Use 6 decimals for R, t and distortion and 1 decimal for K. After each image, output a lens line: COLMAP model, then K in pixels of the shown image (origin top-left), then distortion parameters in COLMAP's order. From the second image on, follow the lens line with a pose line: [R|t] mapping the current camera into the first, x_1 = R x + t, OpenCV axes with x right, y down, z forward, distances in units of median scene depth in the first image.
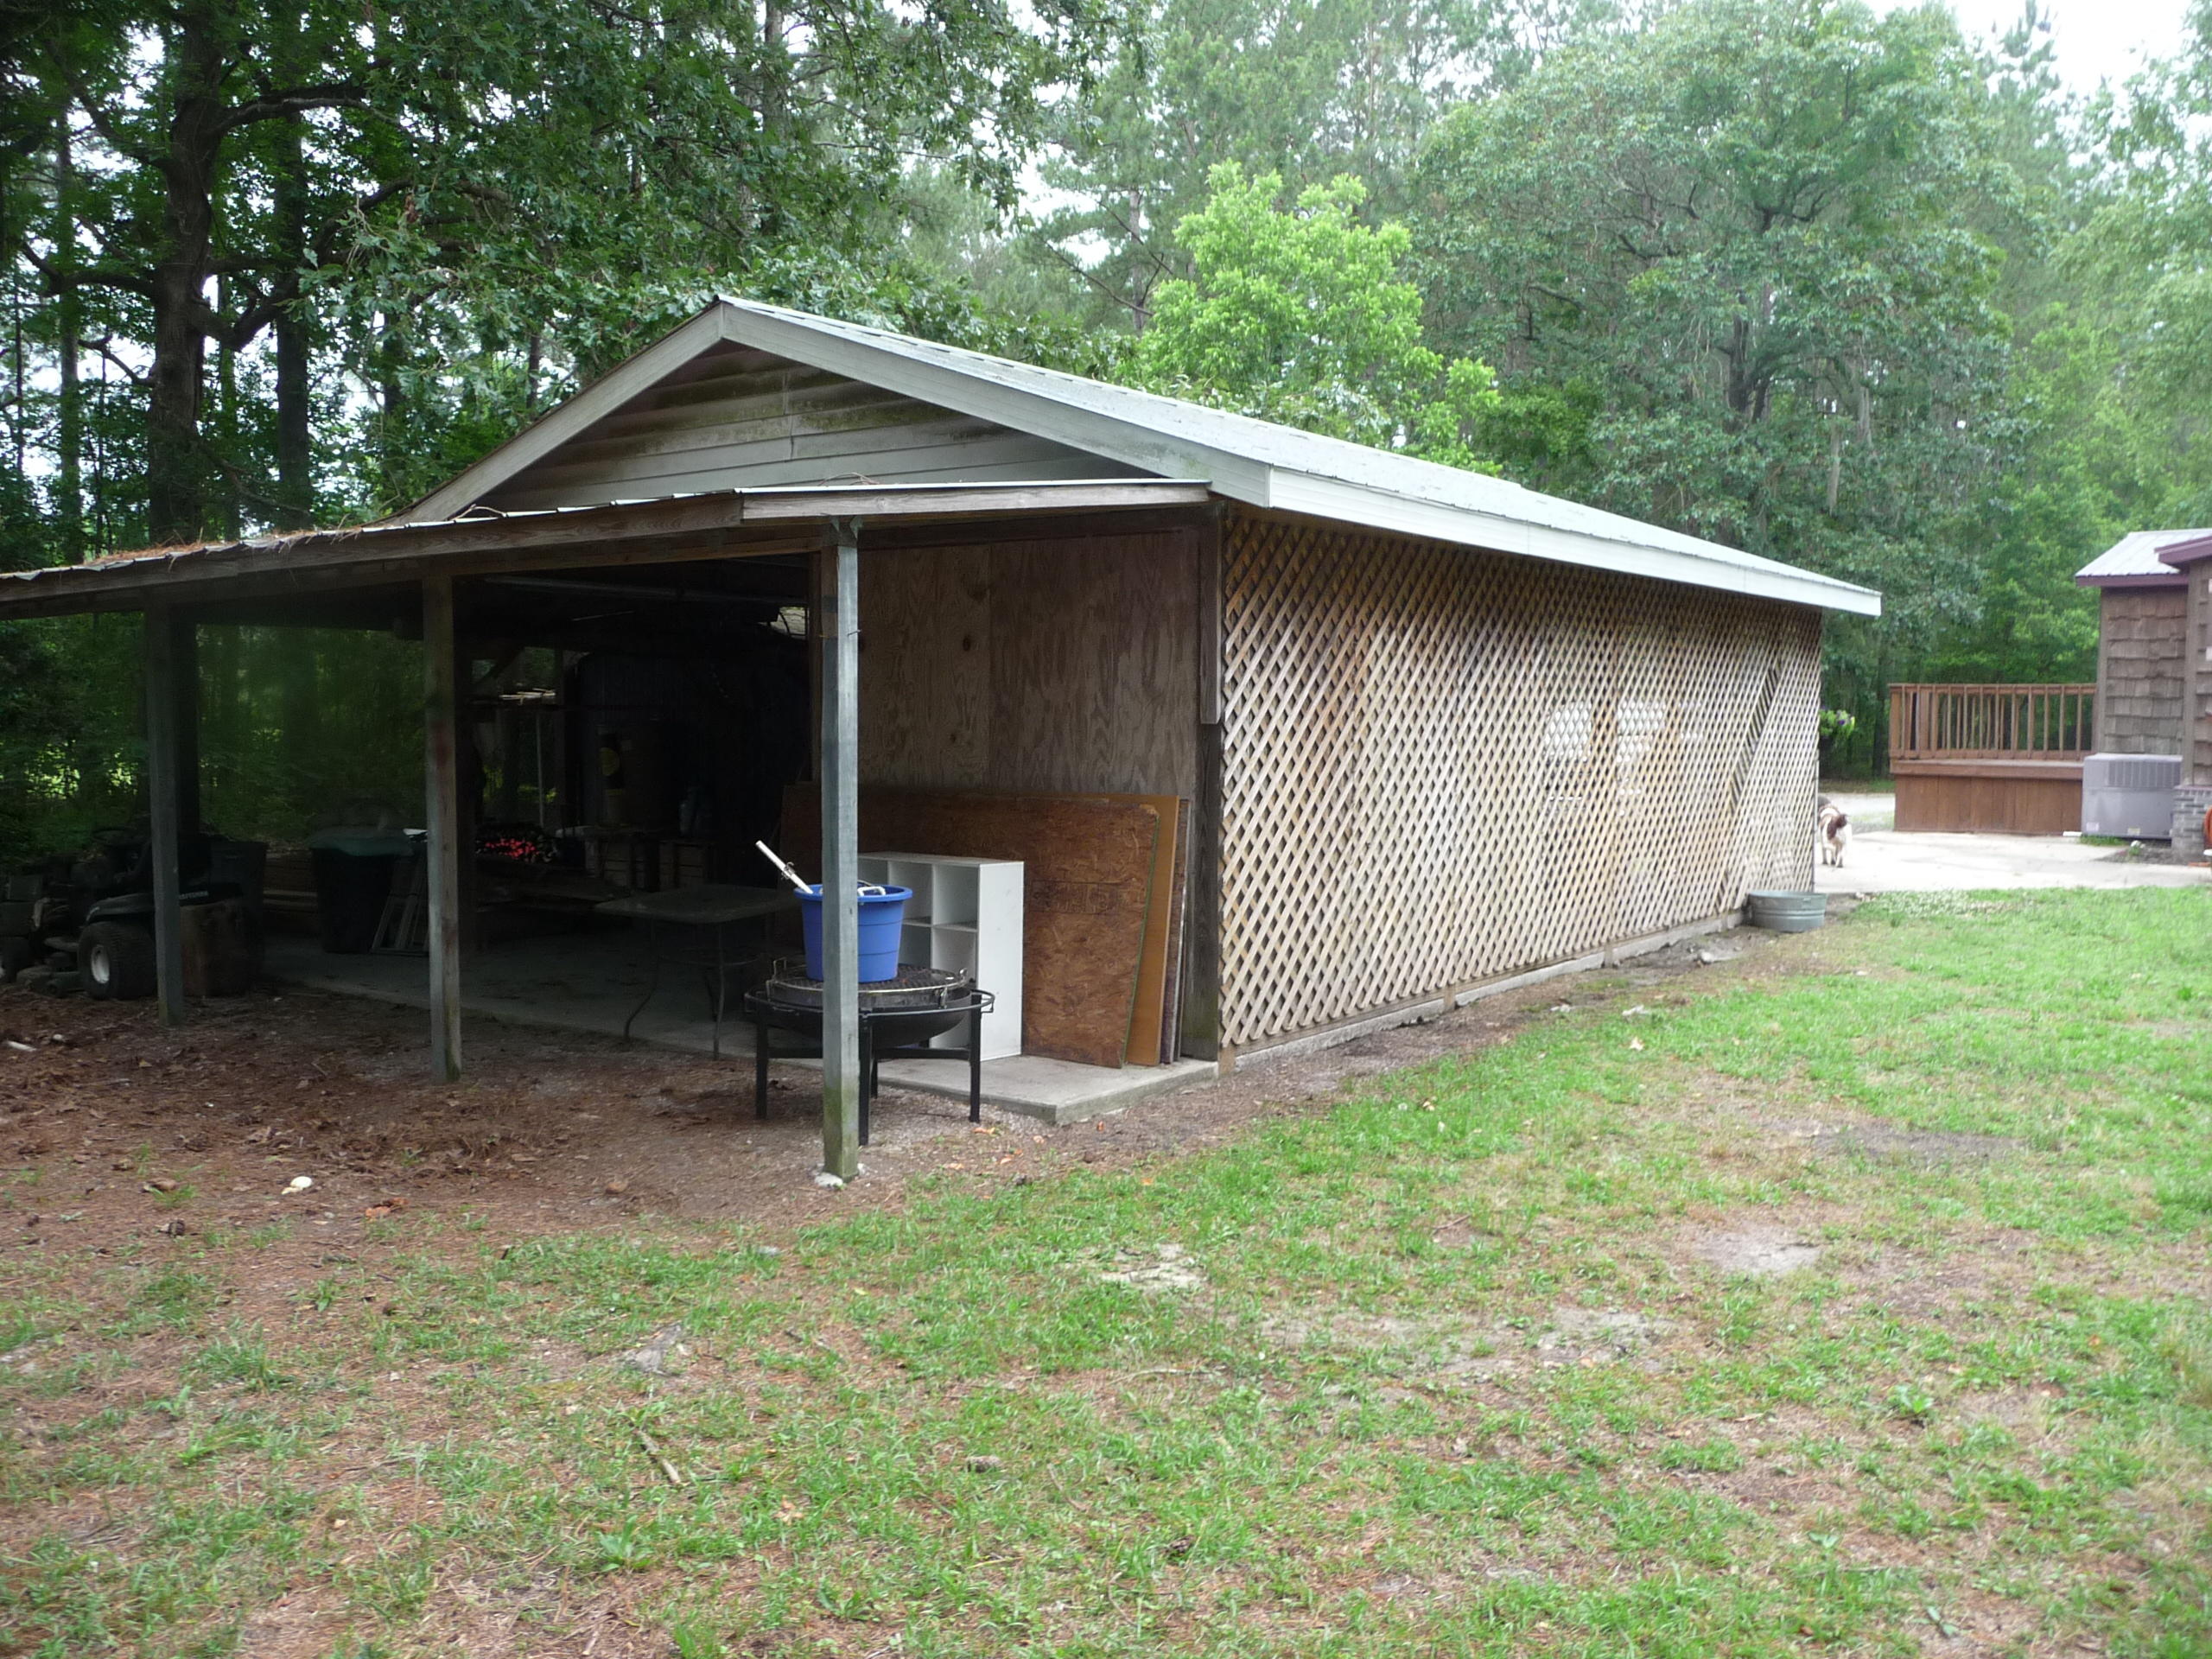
lens RADIAL K [[1841.0, 0, 1104.3], [0, 1841.0, 819.6], [0, 0, 1]] dist [-0.042904, 0.033238]
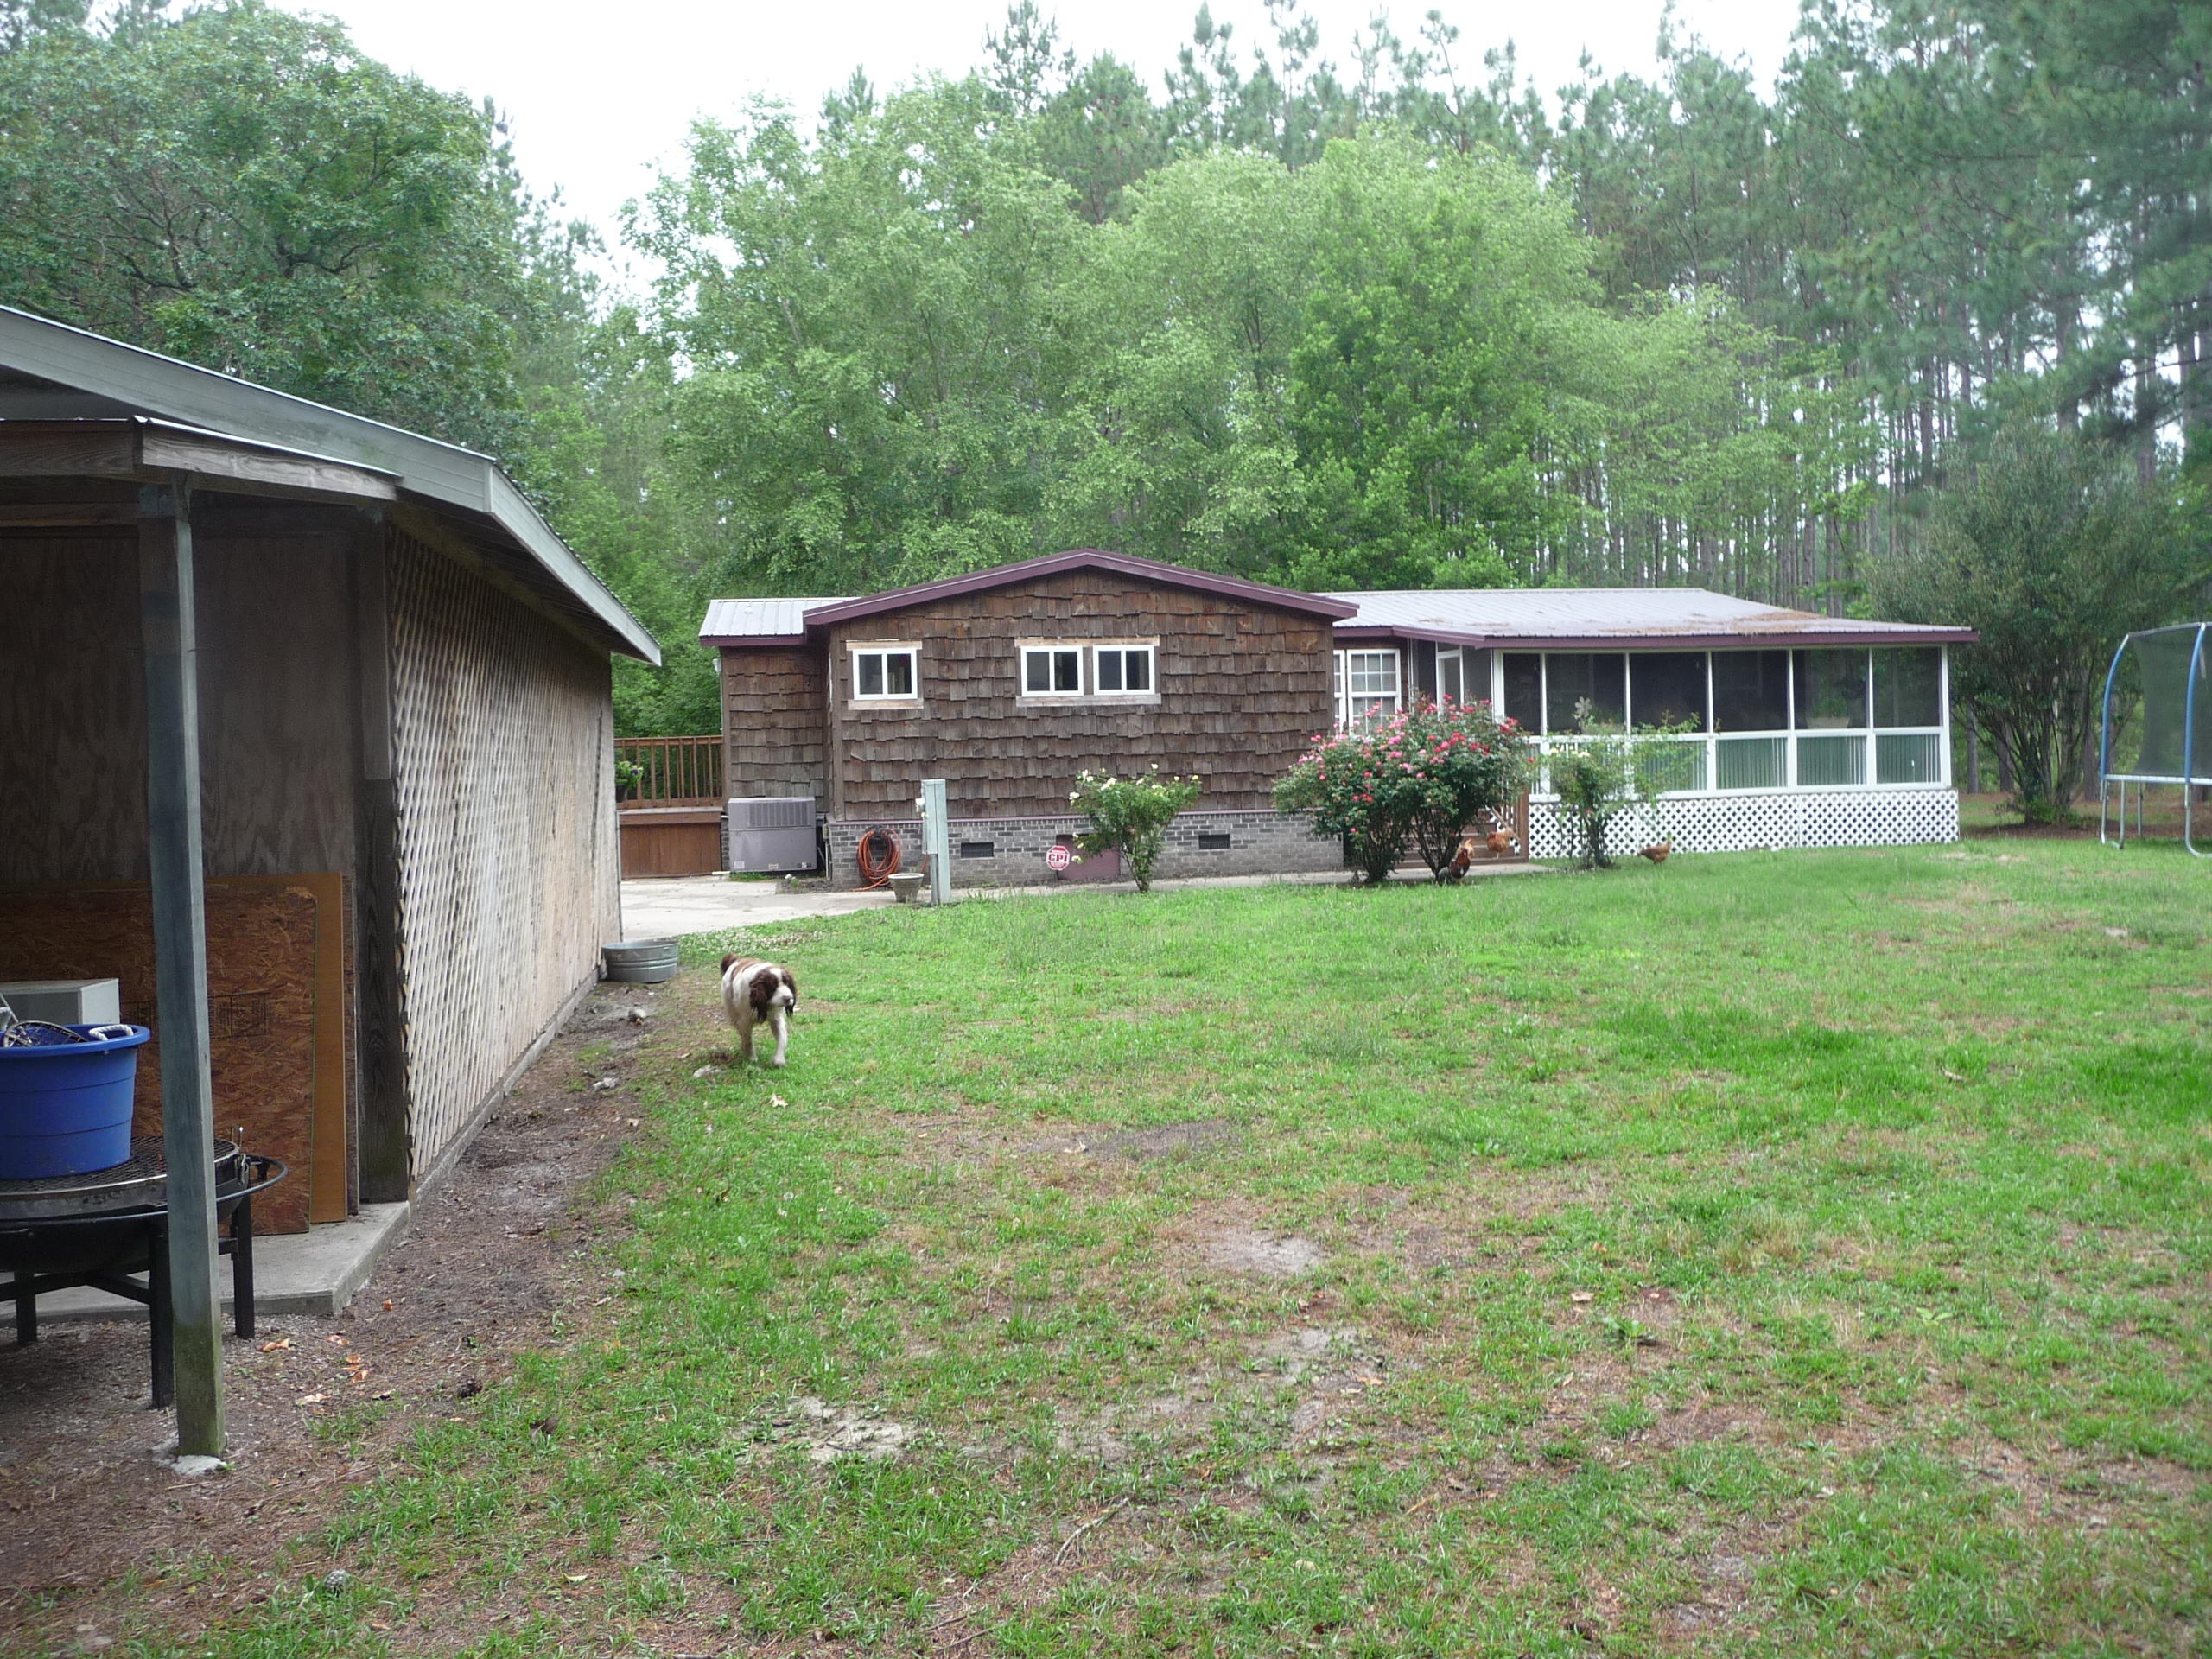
lens RADIAL K [[1841.0, 0, 1102.0], [0, 1841.0, 820.3], [0, 0, 1]] dist [-0.042904, 0.033238]
pose [[0.683006, -0.048807, 0.728780, -0.107285], [0.074366, 0.997227, -0.002911, -0.002998], [-0.726617, 0.056184, 0.684742, 0.079532]]
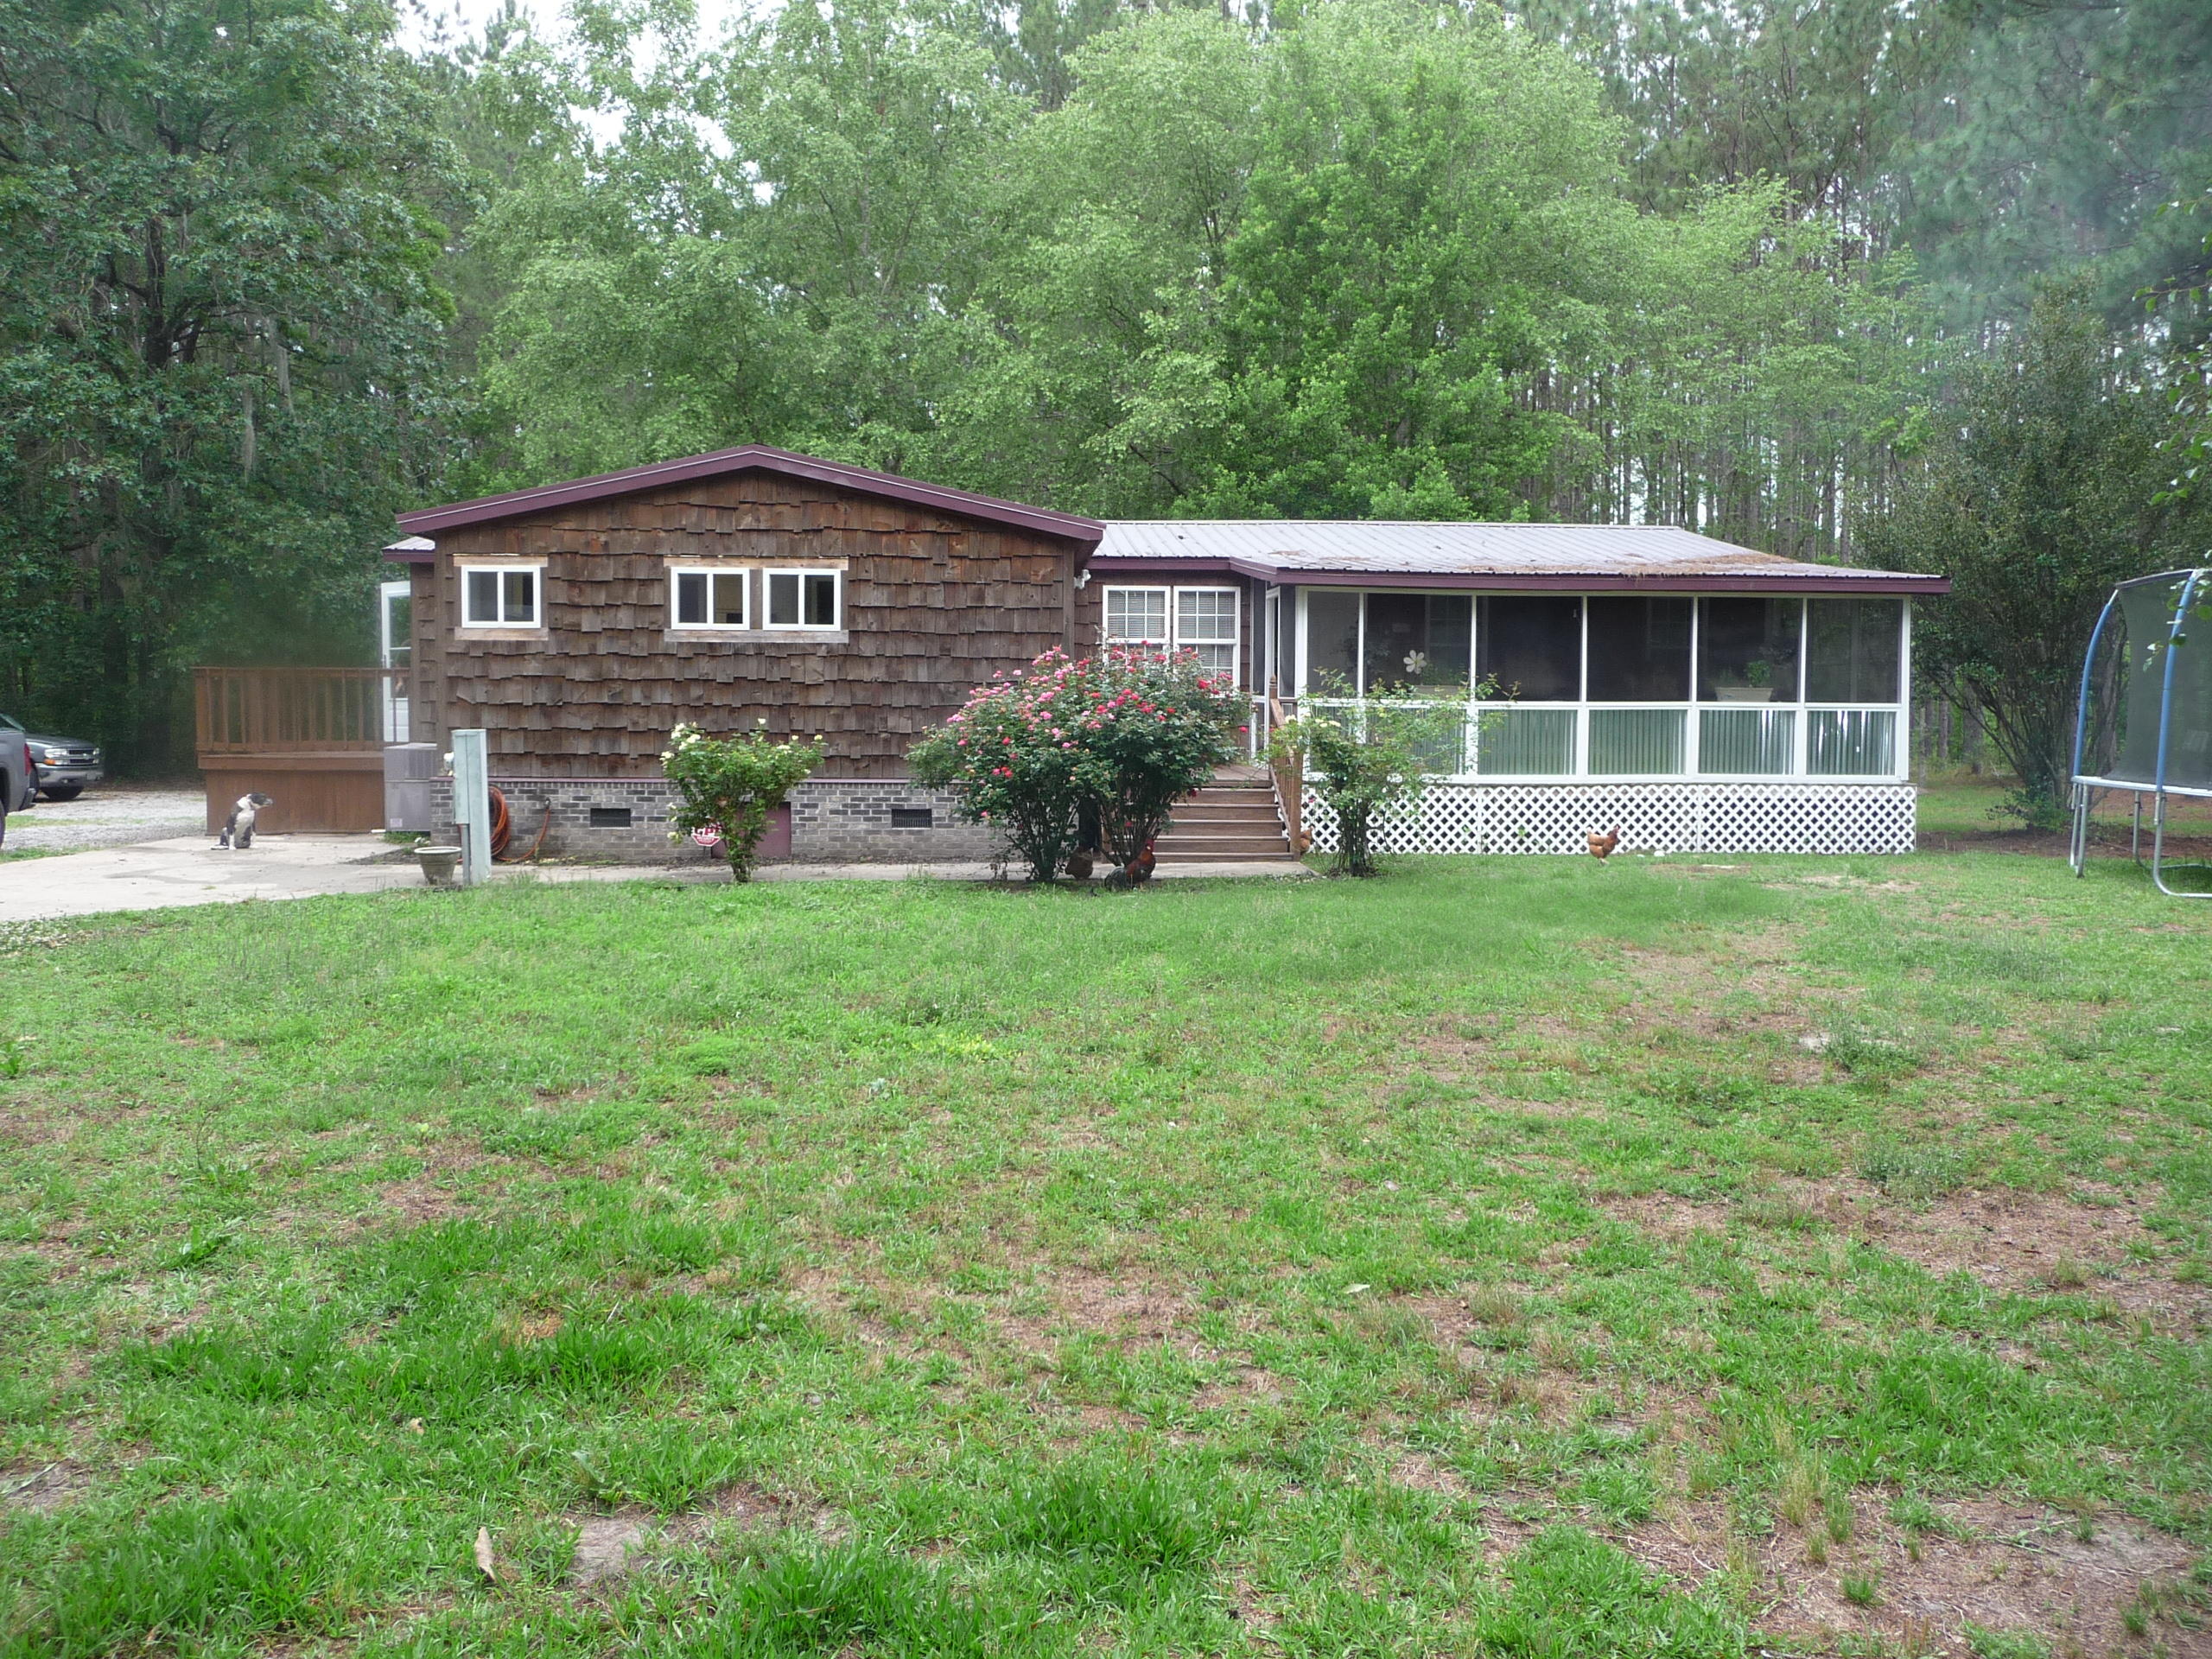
lens RADIAL K [[1841.0, 0, 1107.5], [0, 1841.0, 821.6], [0, 0, 1]] dist [-0.042904, 0.033238]
pose [[0.755132, -0.041756, 0.654242, 0.197912], [0.038335, 0.999074, 0.019517, -0.000521], [-0.654451, 0.010342, 0.756034, 0.061873]]
